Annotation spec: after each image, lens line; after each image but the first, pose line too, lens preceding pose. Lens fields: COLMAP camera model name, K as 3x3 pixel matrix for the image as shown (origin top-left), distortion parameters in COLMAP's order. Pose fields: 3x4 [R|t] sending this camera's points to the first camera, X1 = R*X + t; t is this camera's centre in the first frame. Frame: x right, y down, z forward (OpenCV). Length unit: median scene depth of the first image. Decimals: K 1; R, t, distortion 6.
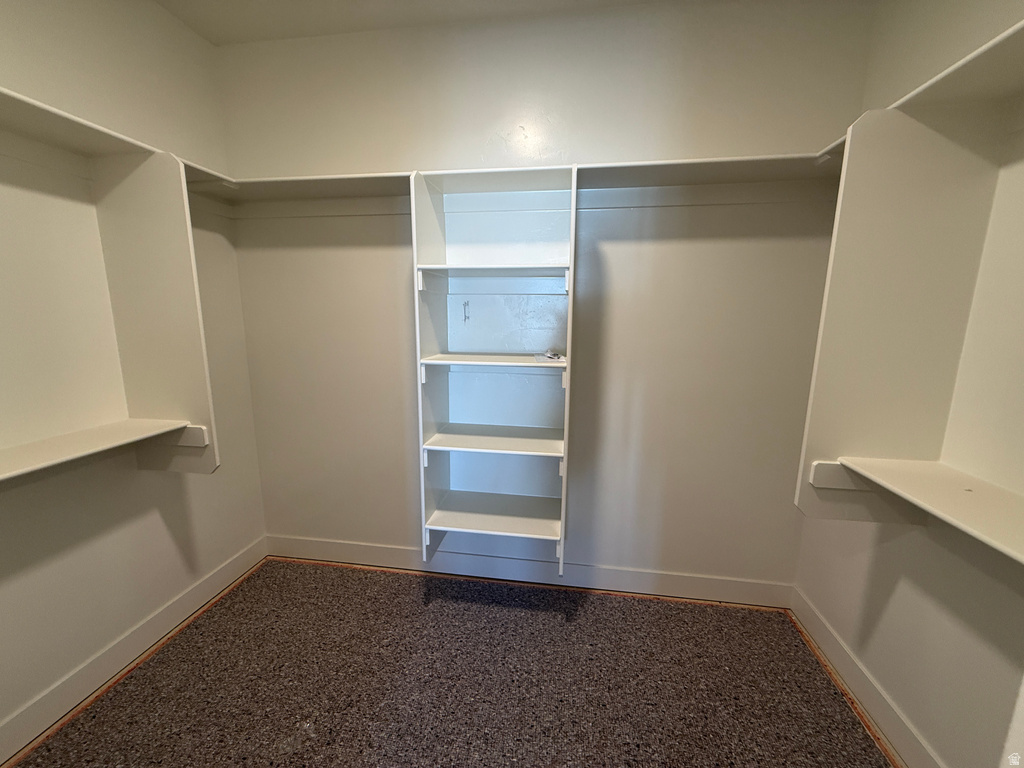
lens RADIAL K [[408.3, 0, 512.0], [0, 408.3, 384.0], [0, 0, 1]] dist [-0.000558, 0.000427]
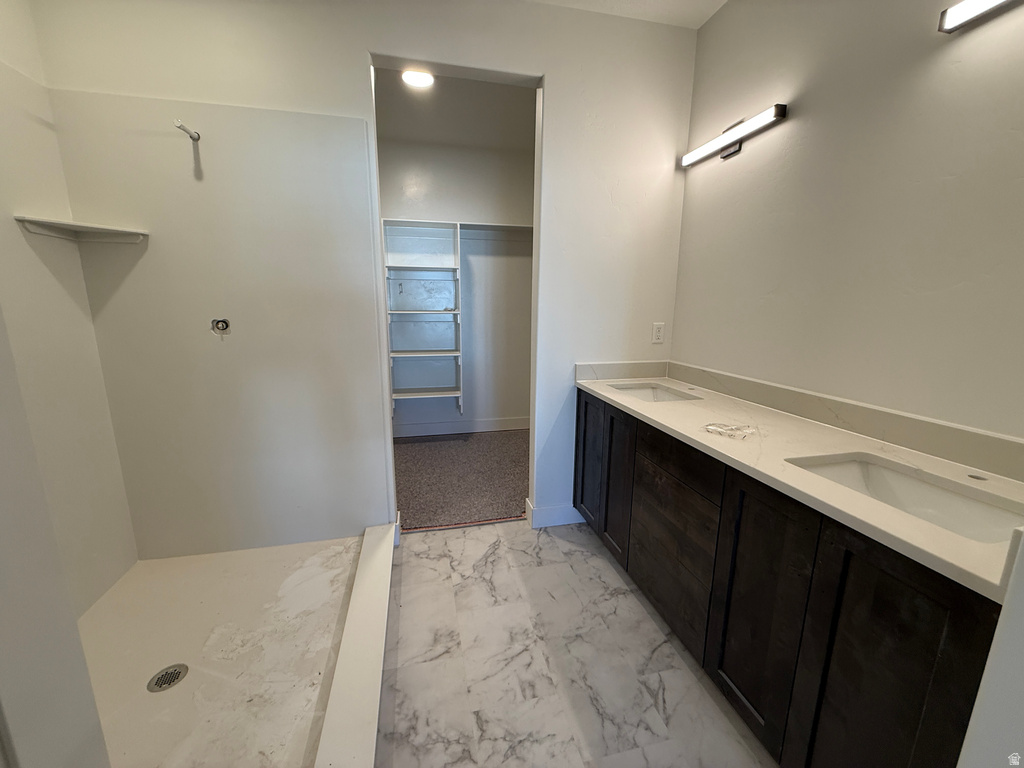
lens RADIAL K [[408.3, 0, 512.0], [0, 408.3, 384.0], [0, 0, 1]] dist [-0.000558, 0.000427]
pose [[0.931604, -0.070363, 0.356599, -0.369398], [0.064416, 0.997515, 0.028542, 0.263384], [-0.357721, -0.003619, 0.933822, -1.033543]]
